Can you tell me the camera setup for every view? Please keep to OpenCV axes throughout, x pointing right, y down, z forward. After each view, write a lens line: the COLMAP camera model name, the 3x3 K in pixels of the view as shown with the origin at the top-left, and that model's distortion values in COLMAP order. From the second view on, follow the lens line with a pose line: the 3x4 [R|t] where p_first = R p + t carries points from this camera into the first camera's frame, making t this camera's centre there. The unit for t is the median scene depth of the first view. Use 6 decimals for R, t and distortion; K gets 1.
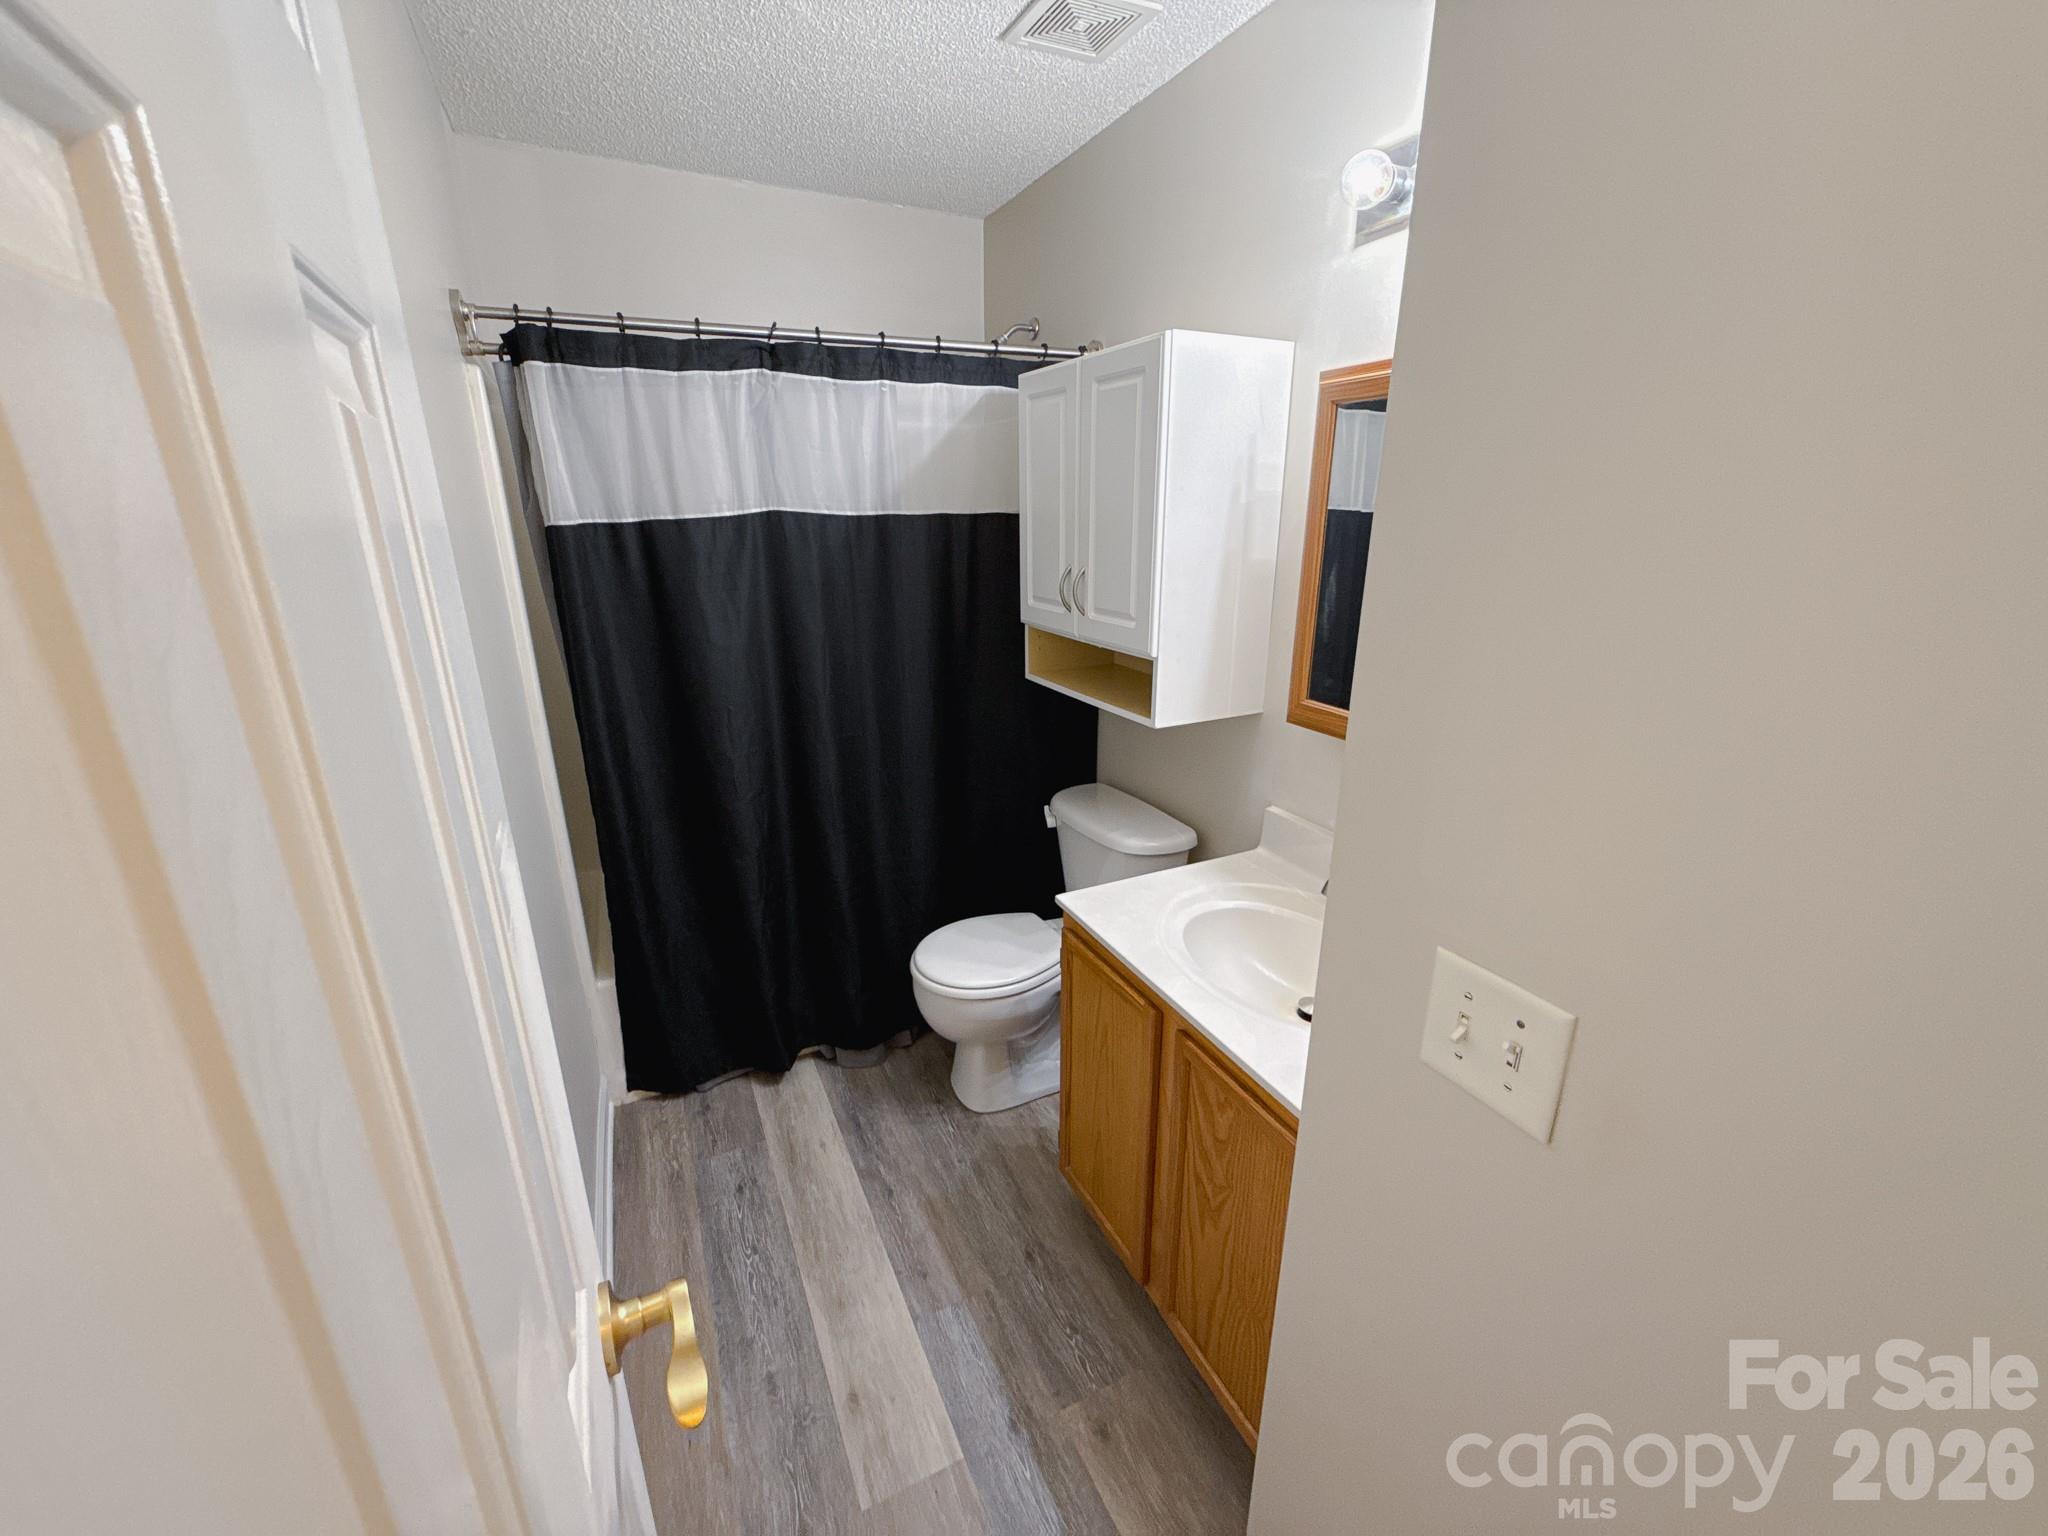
lens RADIAL K [[817.6, 0, 1020.9], [0, 817.6, 764.1], [0, 0, 1]] dist [0.000049, -0.000035]
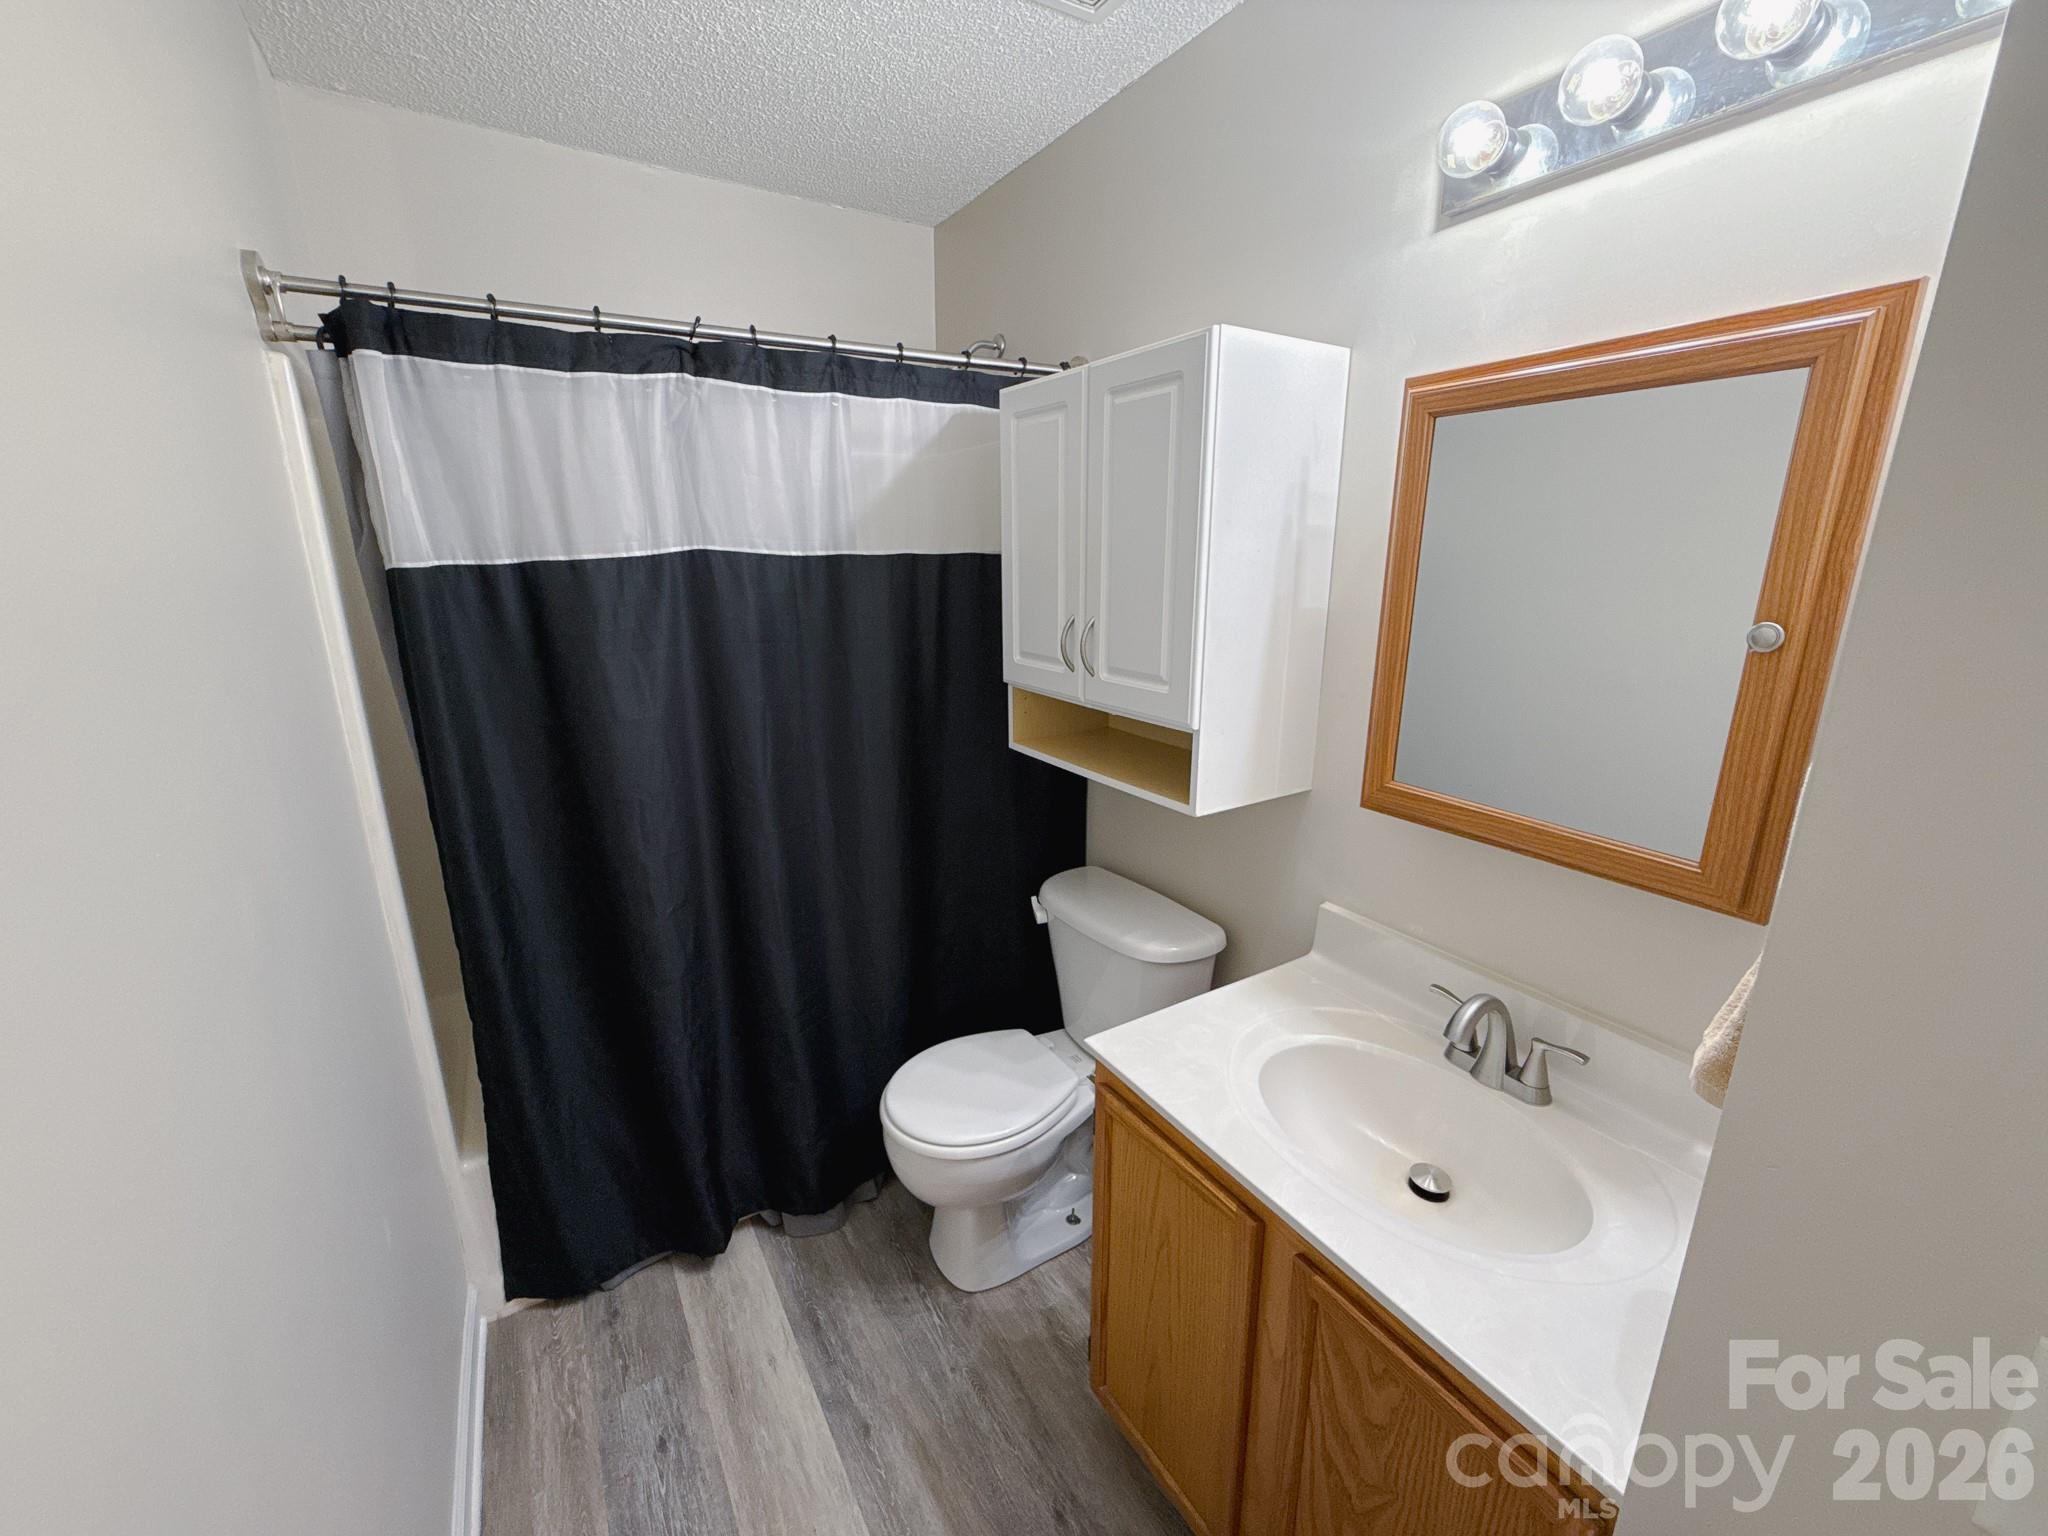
lens RADIAL K [[817.6, 0, 1020.9], [0, 817.6, 764.1], [0, 0, 1]] dist [0.000049, -0.000035]
pose [[0.994826, -0.024759, 0.098528, -0.074514], [0.029624, 0.998397, -0.048224, -0.054678], [-0.097176, 0.050893, 0.993965, 0.191367]]
